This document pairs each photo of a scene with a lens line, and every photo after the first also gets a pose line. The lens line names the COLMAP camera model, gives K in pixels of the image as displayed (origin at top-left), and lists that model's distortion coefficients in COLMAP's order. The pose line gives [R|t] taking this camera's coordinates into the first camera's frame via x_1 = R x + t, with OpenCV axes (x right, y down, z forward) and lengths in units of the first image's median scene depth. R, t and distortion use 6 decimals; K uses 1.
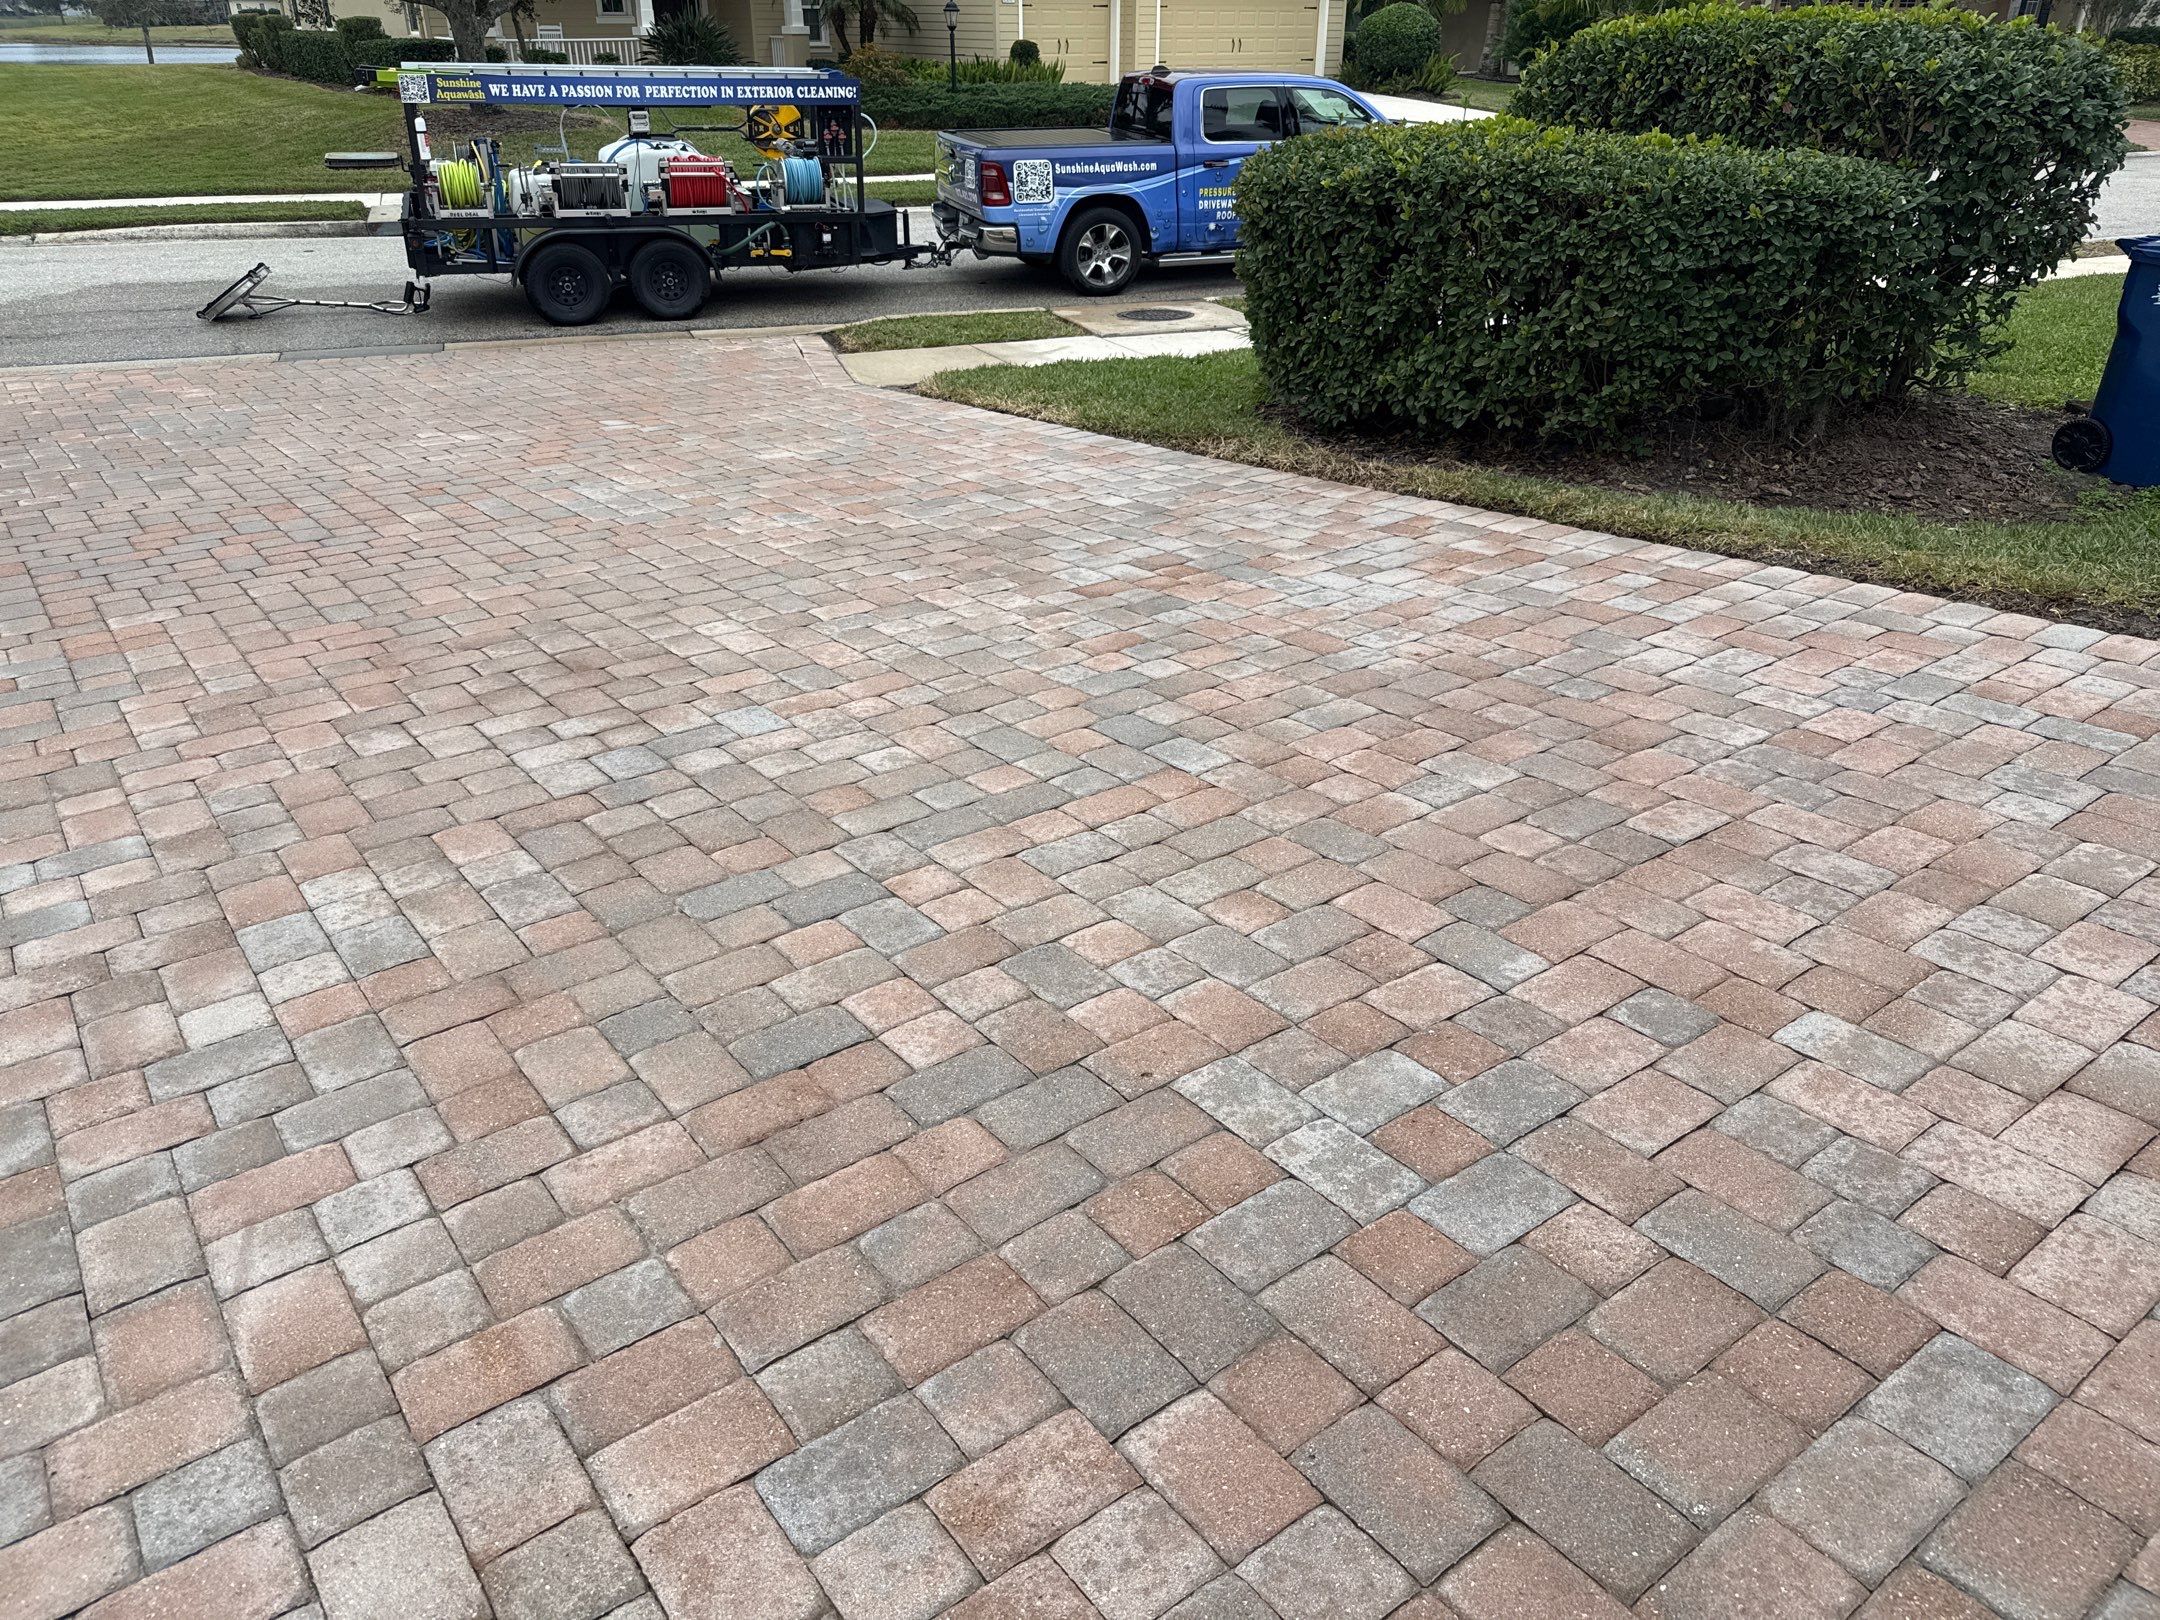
lens RADIAL K [[1525.6, 0, 1078.3], [0, 1525.6, 775.4], [0, 0, 1]] dist [0.049623, -0.062867]
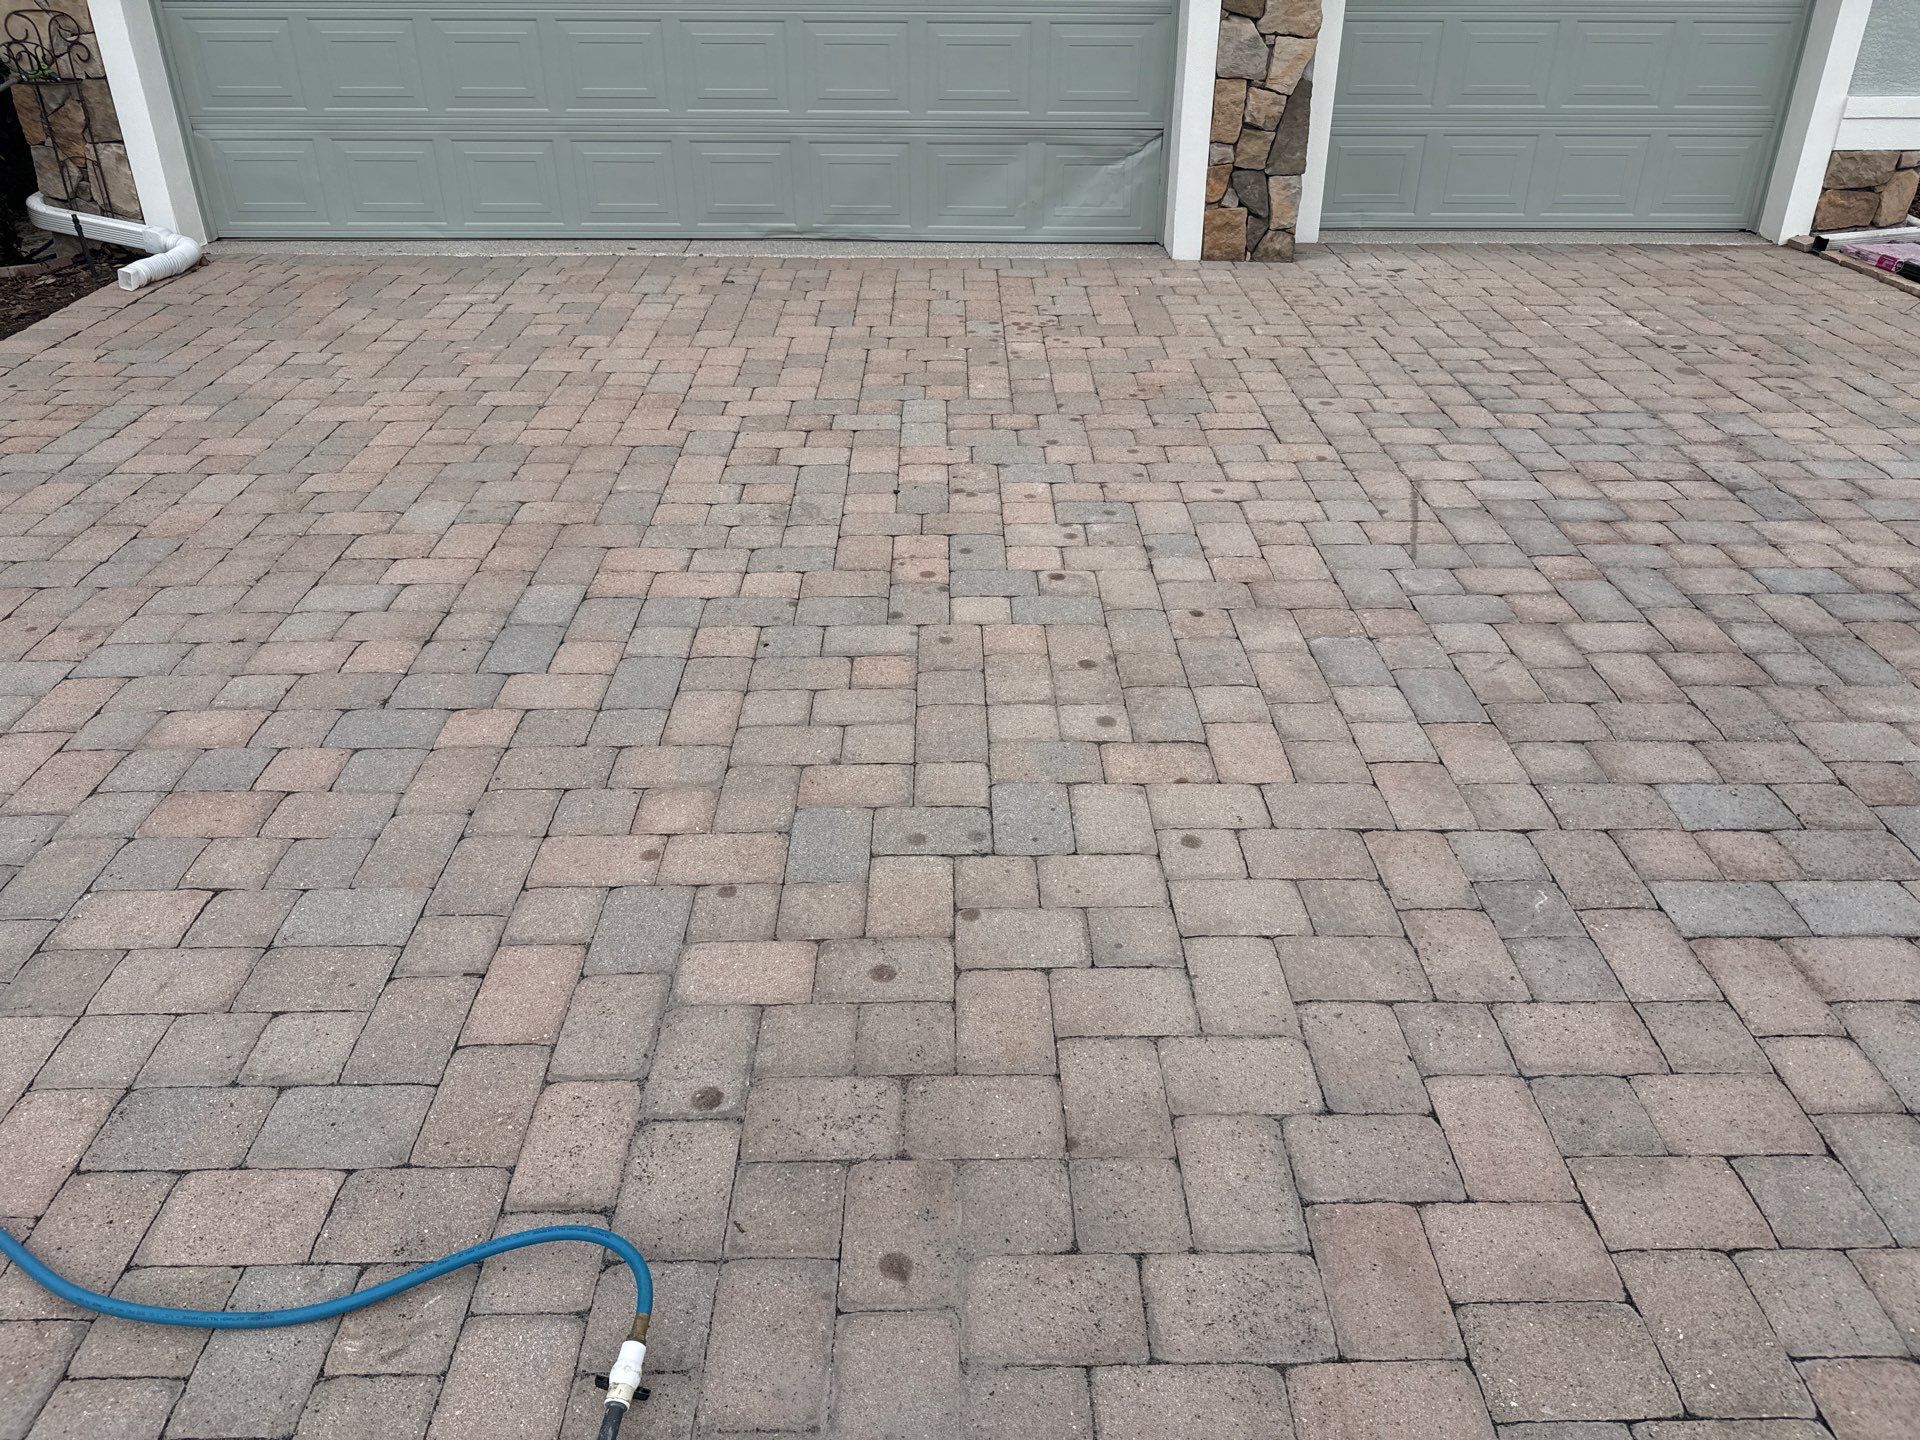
lens RADIAL K [[1358.1, 0, 960.1], [0, 1358.1, 691.0], [0, 0, 1]] dist [0.042747, -0.050447]
pose [[-0.808111, -0.269951, 0.523529, -0.504295], [0.256955, 0.638209, 0.725716, -0.448508], [-0.530029, 0.720982, -0.446379, 1.082870]]
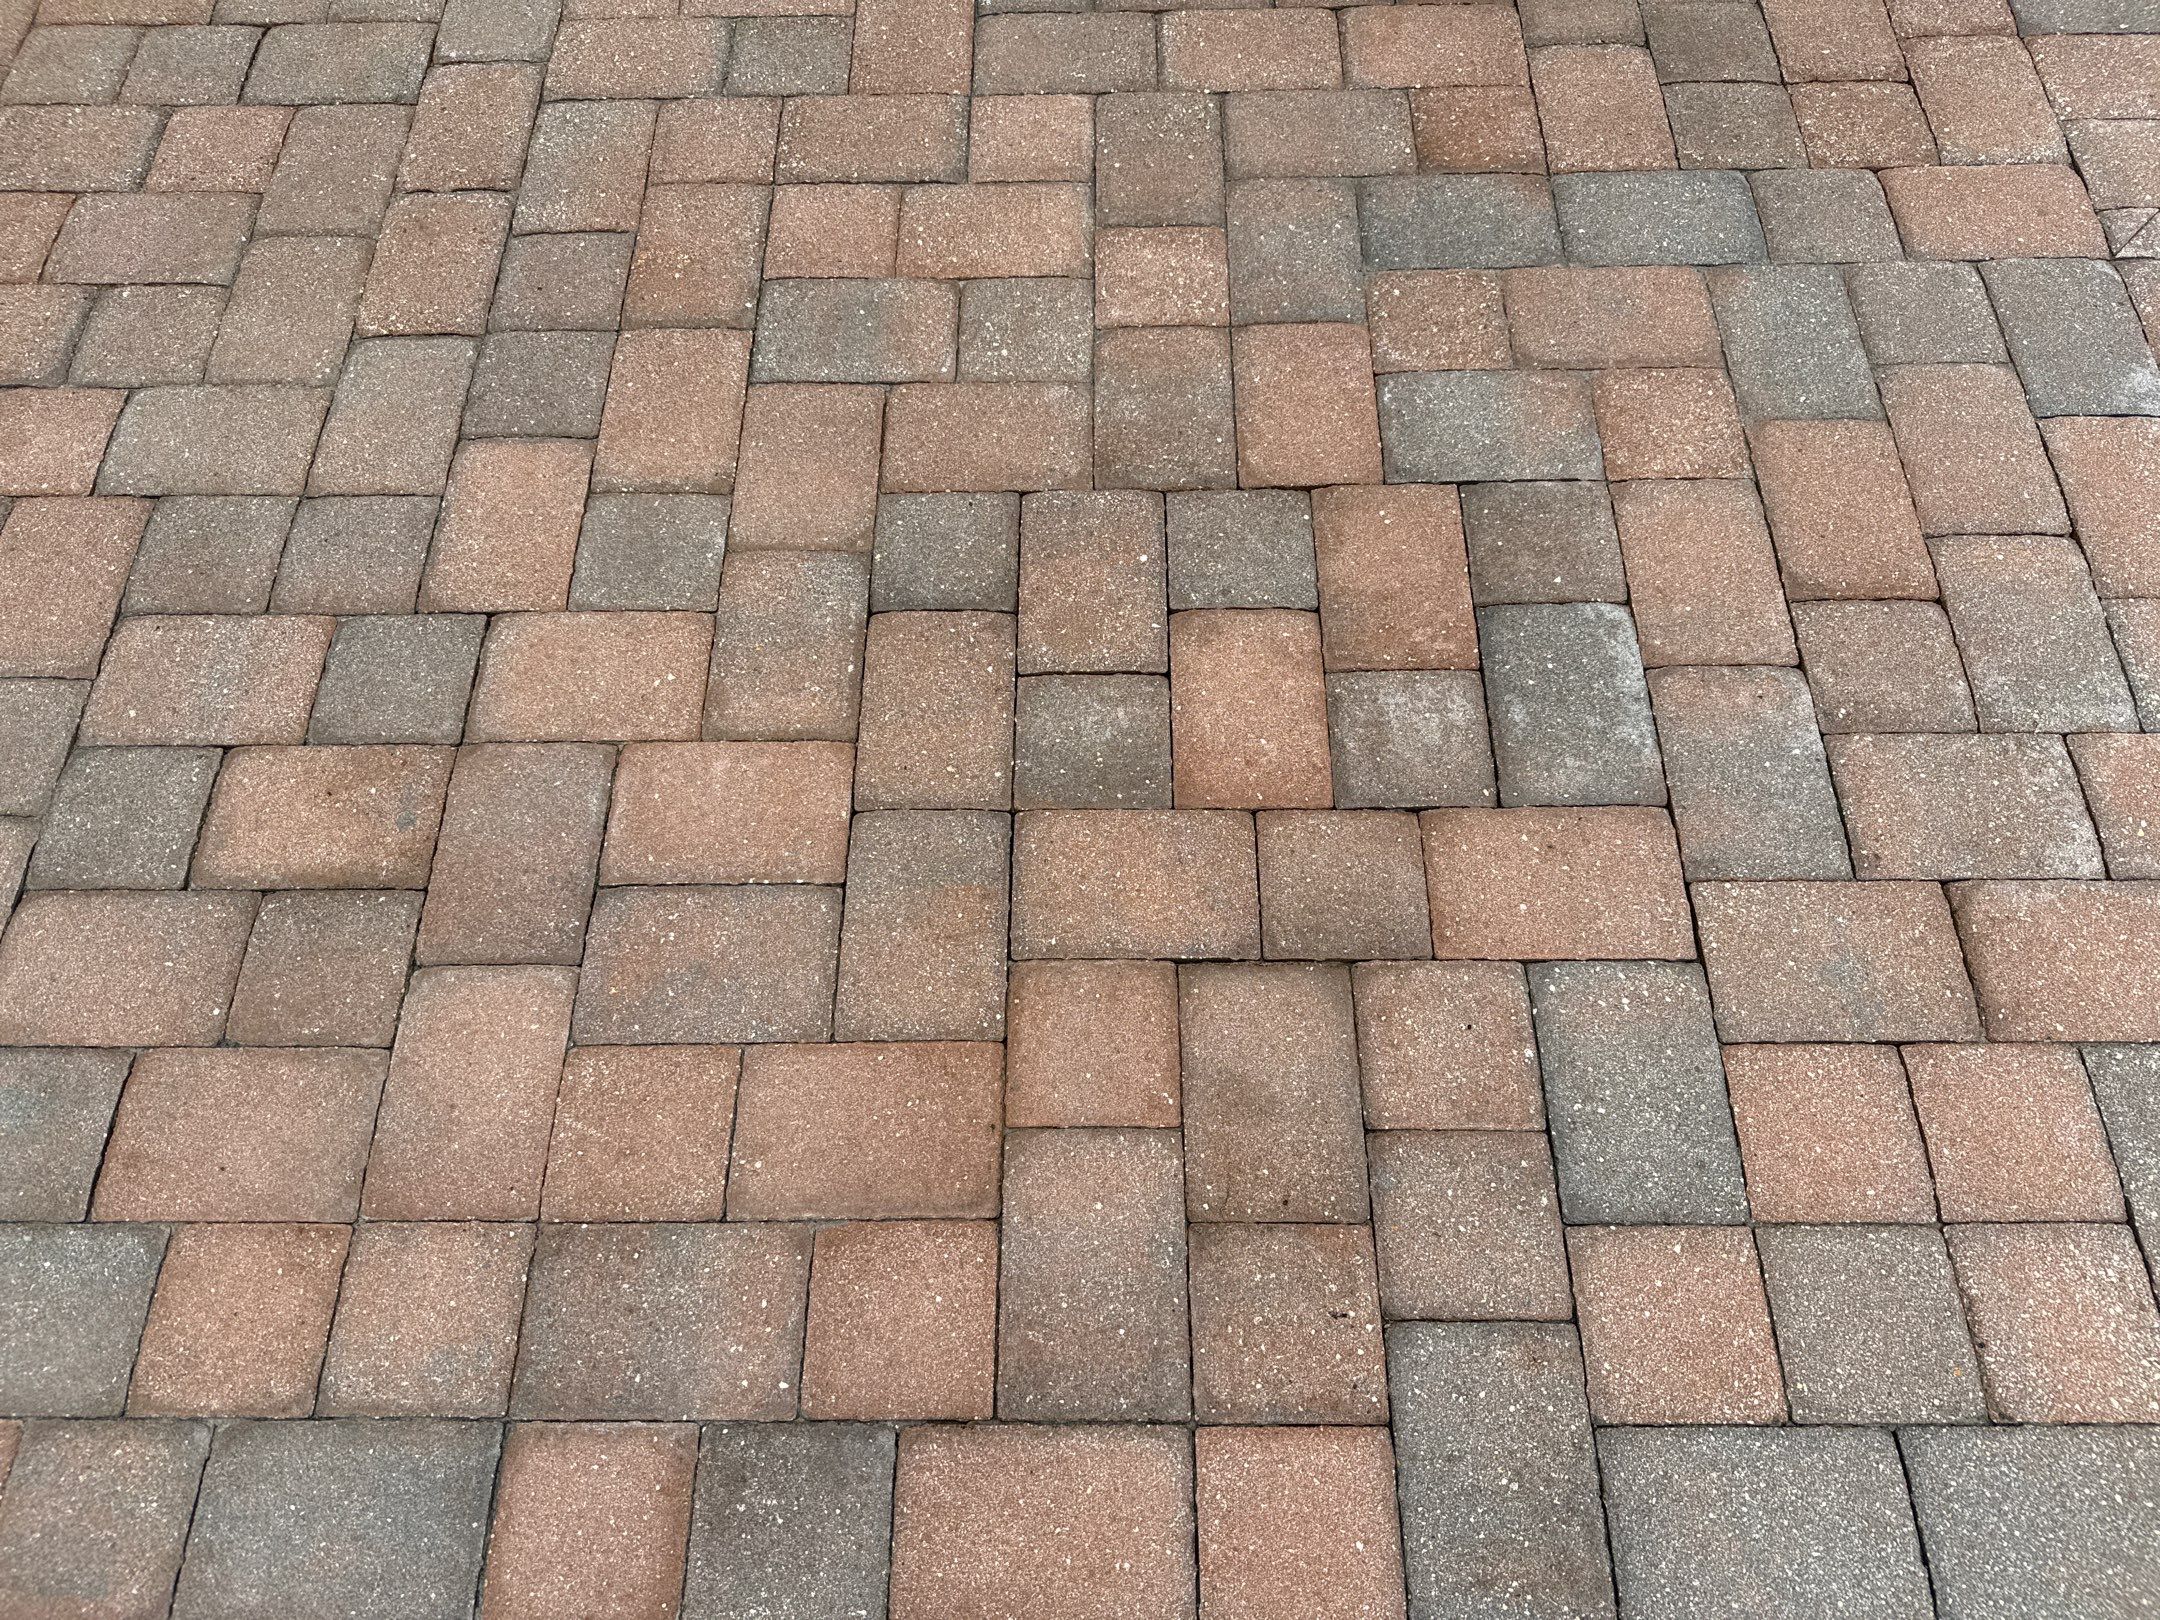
lens RADIAL K [[1527.9, 0, 1070.4], [0, 1527.9, 815.0], [0, 0, 1]] dist [0.042747, -0.050447]
pose [[-0.799008, -0.509487, 0.319388, -0.440874], [0.281935, 0.151735, 0.947359, 0.033885], [-0.531130, 0.846994, 0.022405, 0.096547]]
